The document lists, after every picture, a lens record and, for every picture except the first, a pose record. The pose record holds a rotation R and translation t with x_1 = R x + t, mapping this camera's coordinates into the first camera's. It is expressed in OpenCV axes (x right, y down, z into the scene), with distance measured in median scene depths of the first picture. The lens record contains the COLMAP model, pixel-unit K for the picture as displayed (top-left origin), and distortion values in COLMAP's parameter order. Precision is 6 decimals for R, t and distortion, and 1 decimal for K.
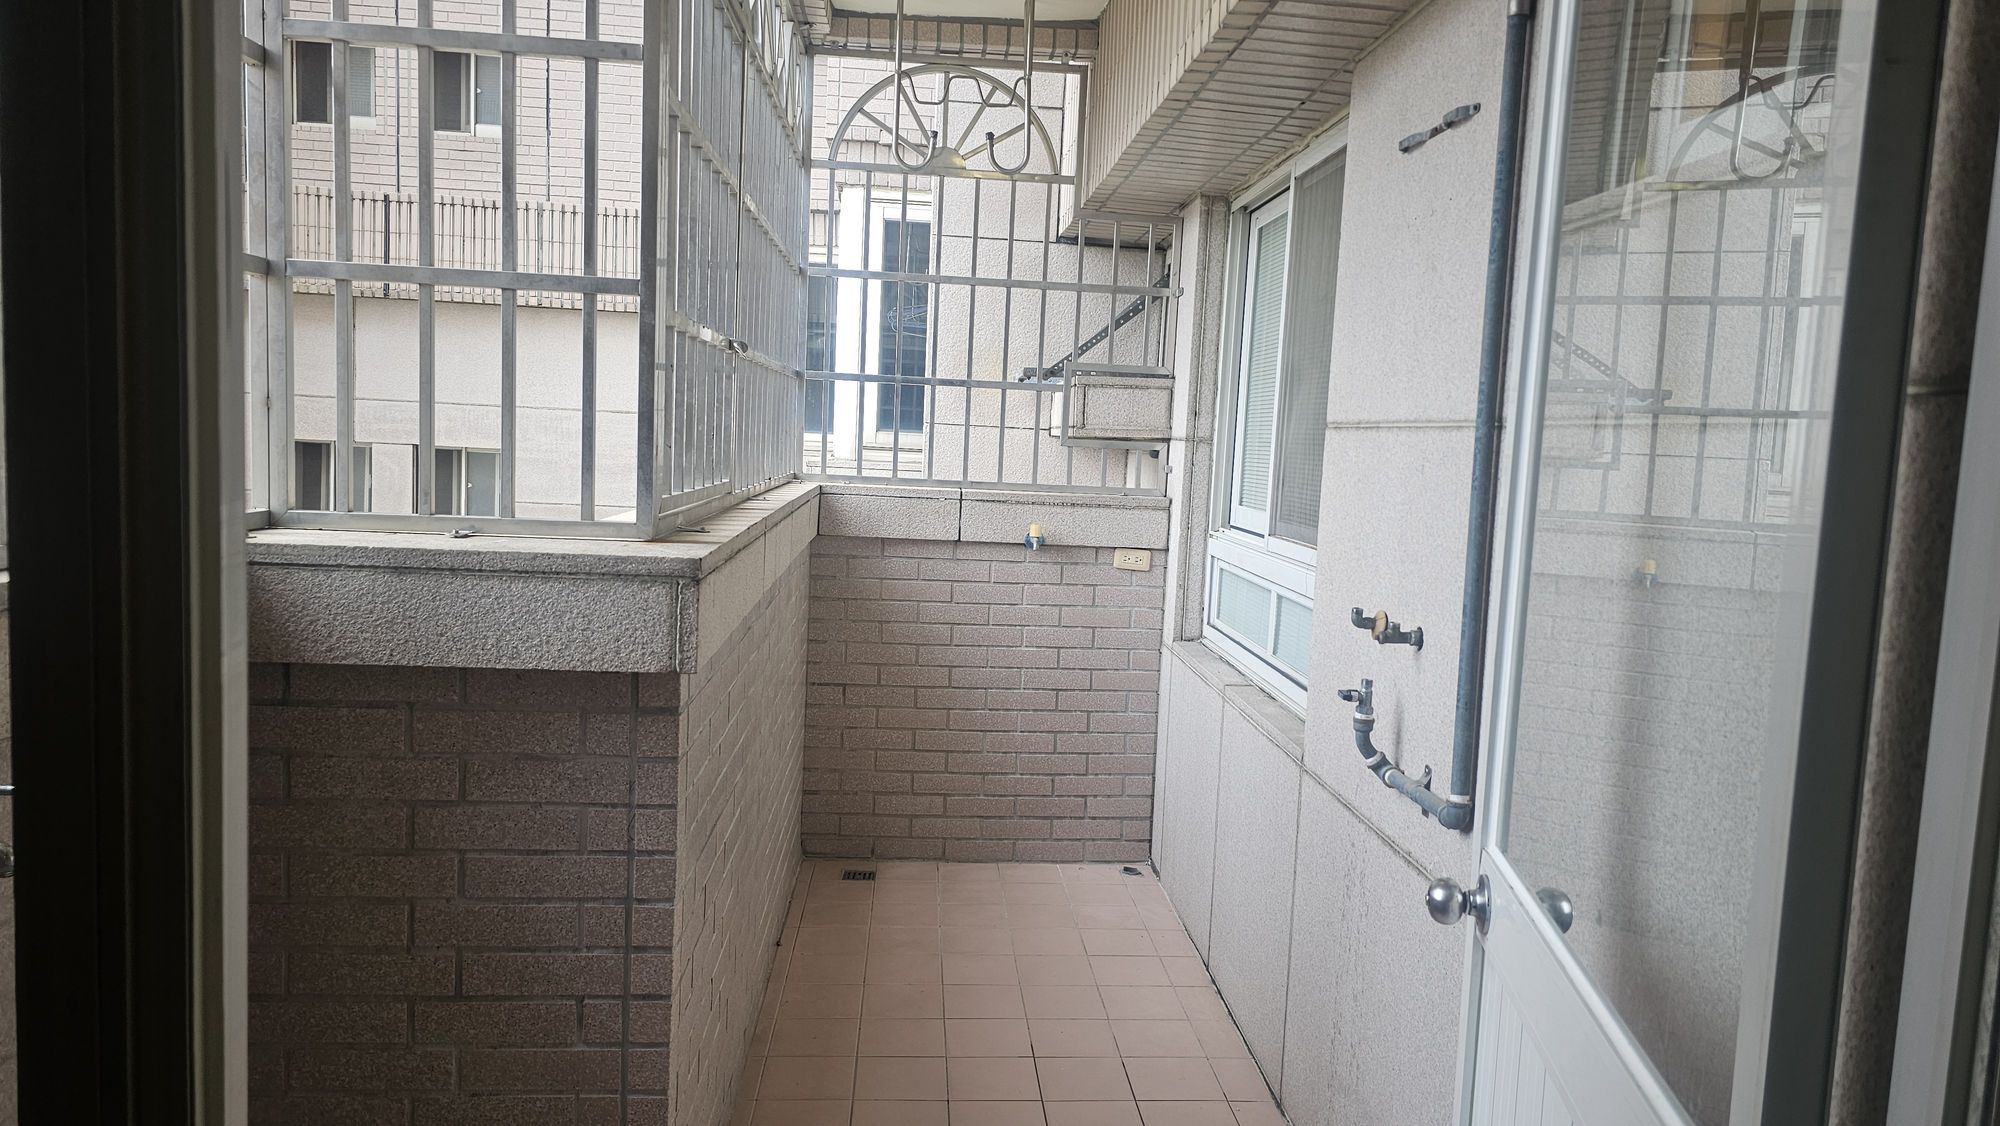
lens RADIAL K [[1352.3, 0, 1000.0], [0, 1352.3, 563.0], [0, 0, 1]] dist [0.055110, 0.000210]
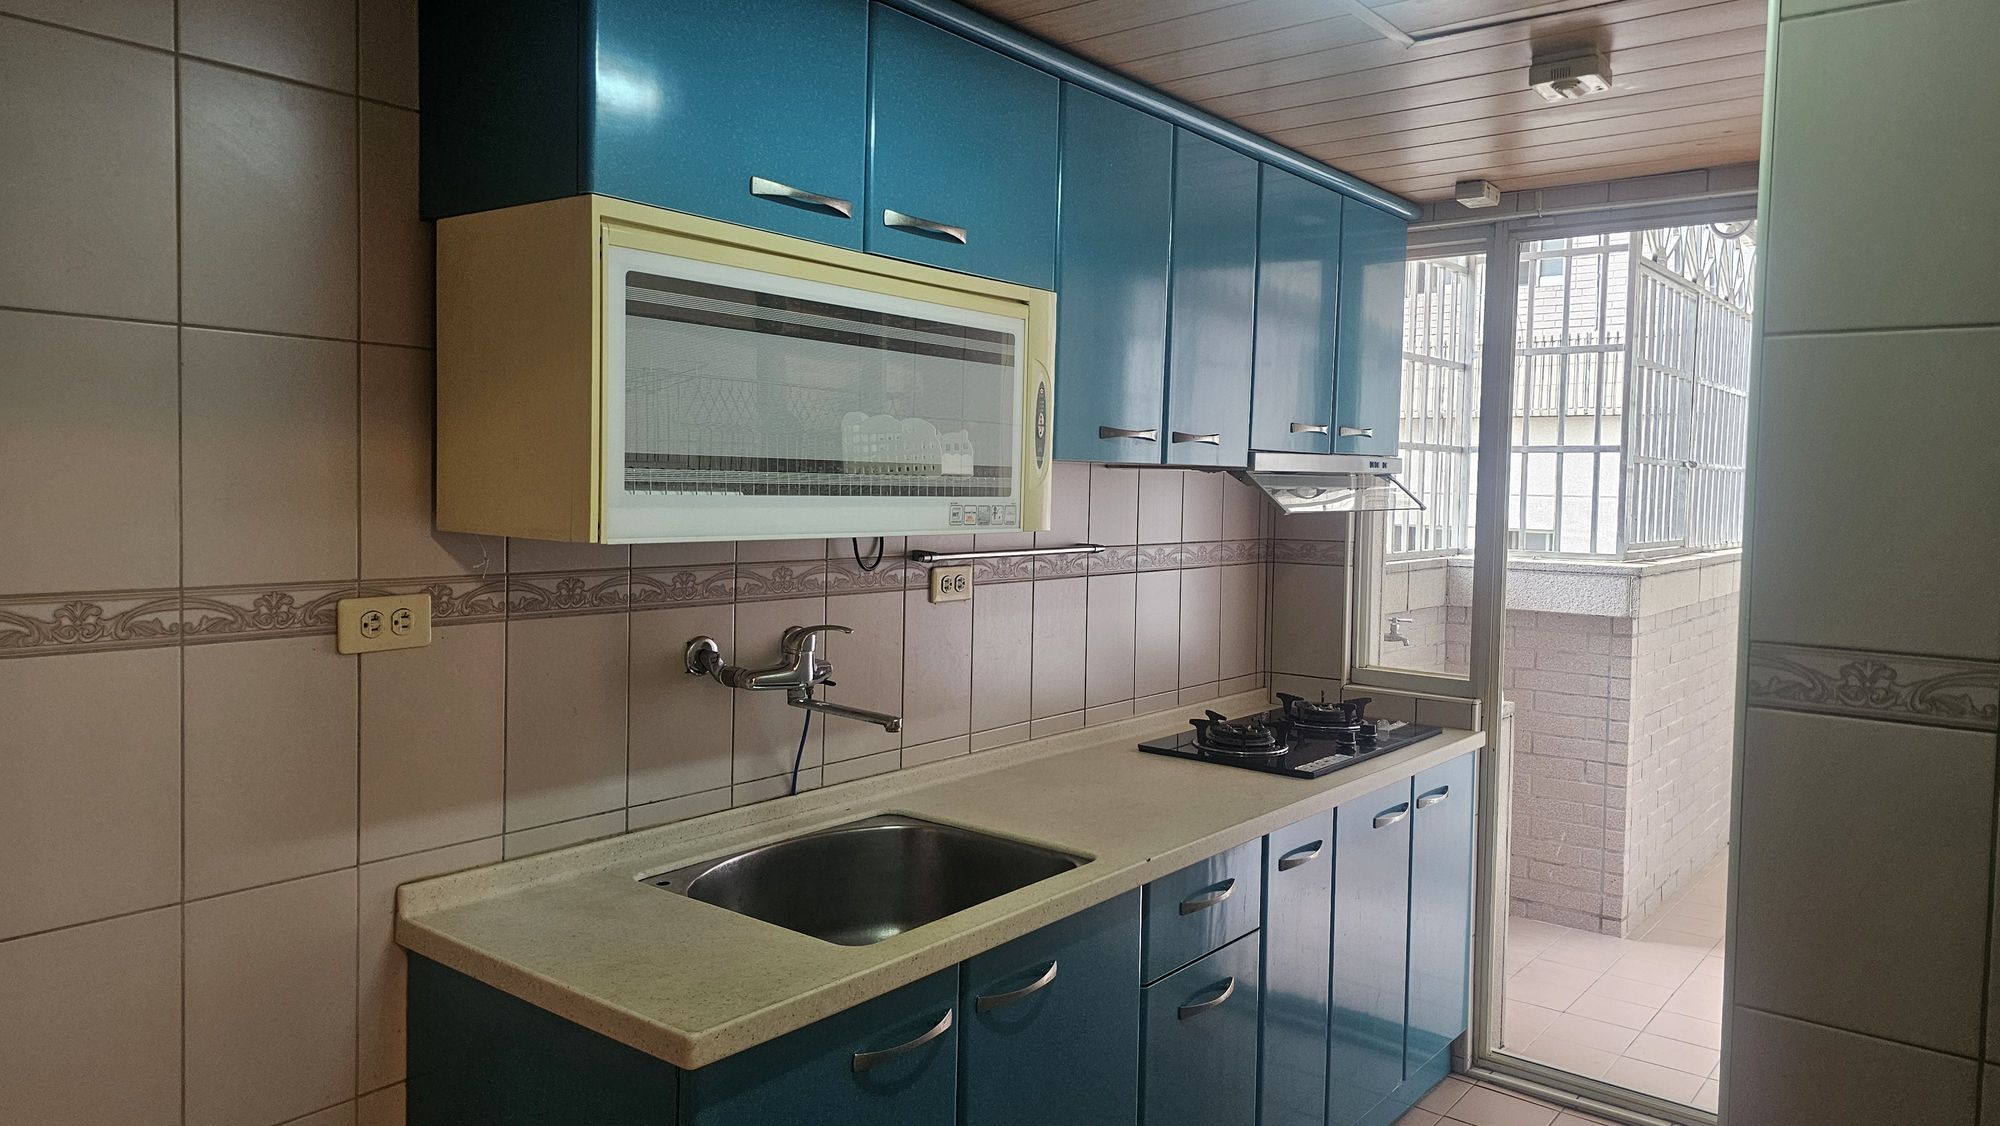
lens RADIAL K [[1352.3, 0, 1000.0], [0, 1352.3, 563.0], [0, 0, 1]] dist [0.055110, 0.000210]
pose [[0.744359, 0.002852, -0.667773, 0.492362], [-0.043356, 0.998087, -0.044065, 0.131509], [0.666370, 0.061752, 0.743059, -1.377688]]
